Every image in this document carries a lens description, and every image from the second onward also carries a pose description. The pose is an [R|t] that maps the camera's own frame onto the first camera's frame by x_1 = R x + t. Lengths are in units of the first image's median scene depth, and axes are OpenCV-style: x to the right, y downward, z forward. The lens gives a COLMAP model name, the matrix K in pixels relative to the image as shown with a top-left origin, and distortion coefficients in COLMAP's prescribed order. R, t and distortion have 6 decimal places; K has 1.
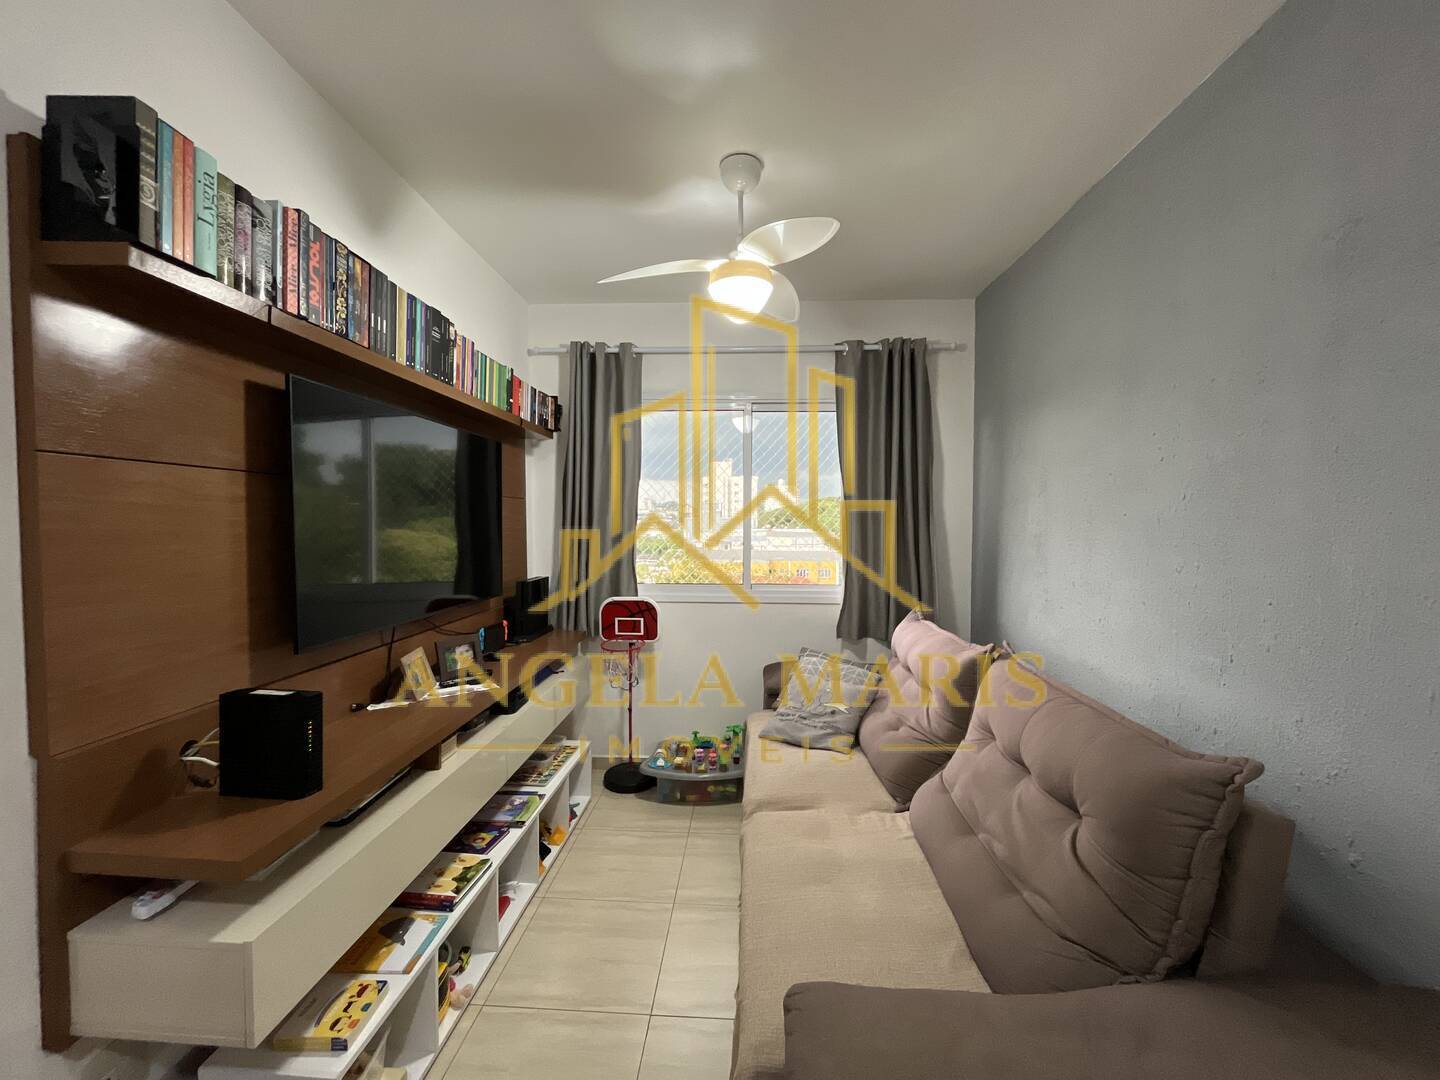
lens RADIAL K [[583.9, 0, 720.0], [0, 583.9, 540.0], [0, 0, 1]] dist [-0.002924, -0.000448]
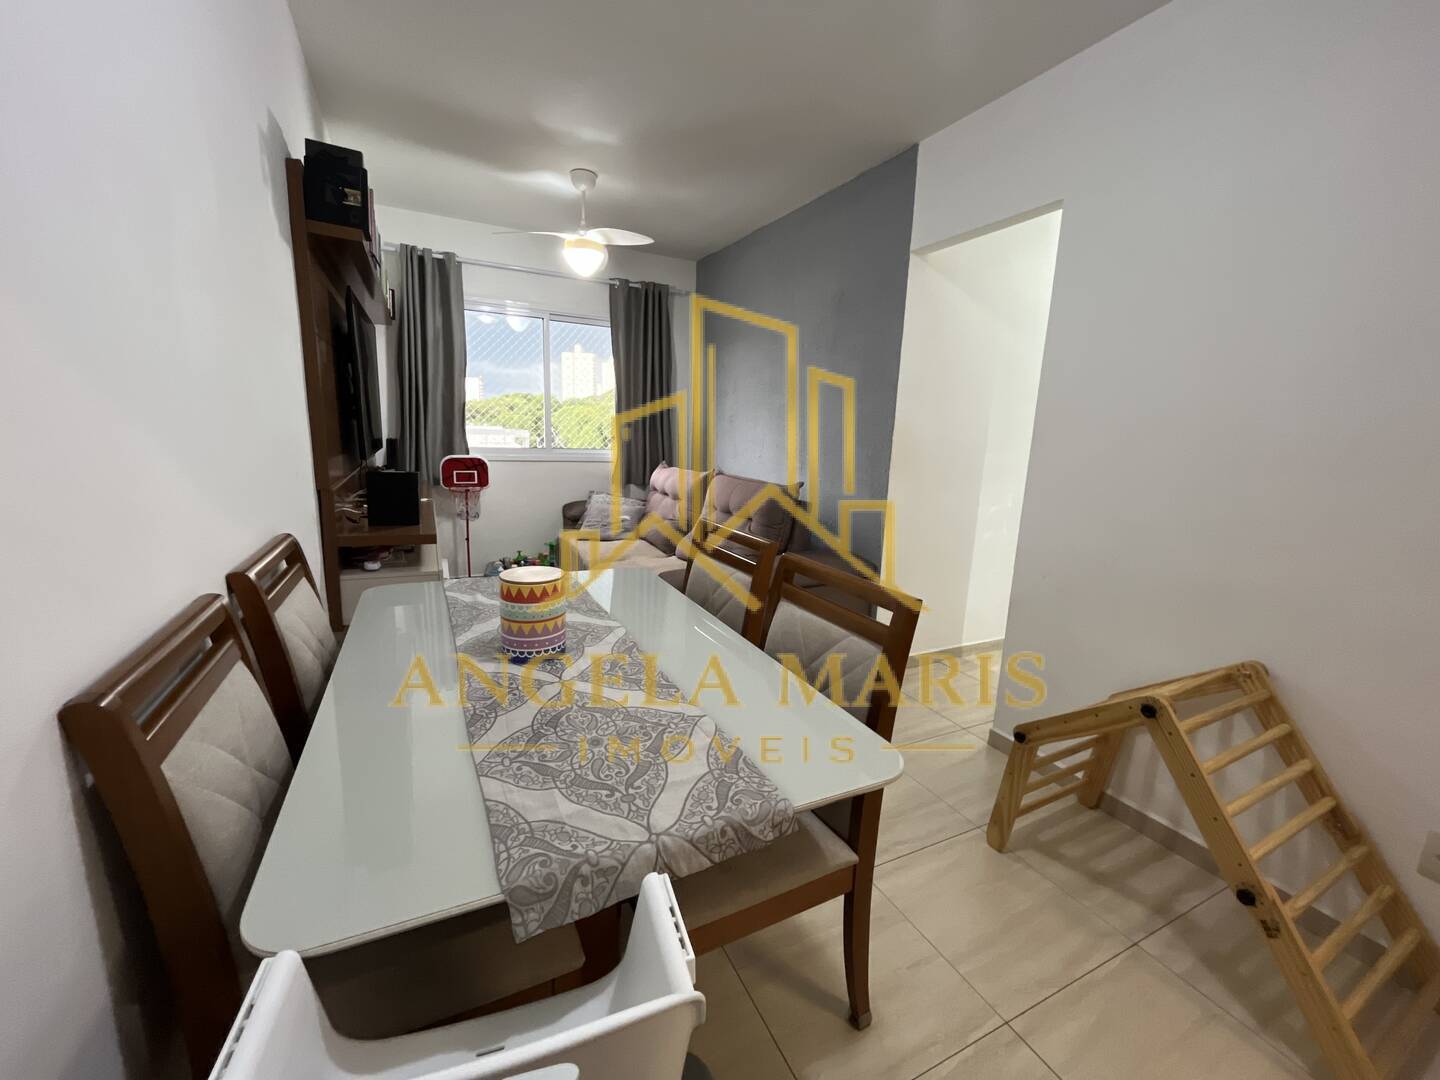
lens RADIAL K [[583.9, 0, 720.0], [0, 583.9, 540.0], [0, 0, 1]] dist [-0.002924, -0.000448]
pose [[0.871081, -0.063577, 0.487008, -0.310153], [-0.019334, 0.986379, 0.163348, 0.059466], [-0.490759, -0.151705, 0.857986, -0.469846]]
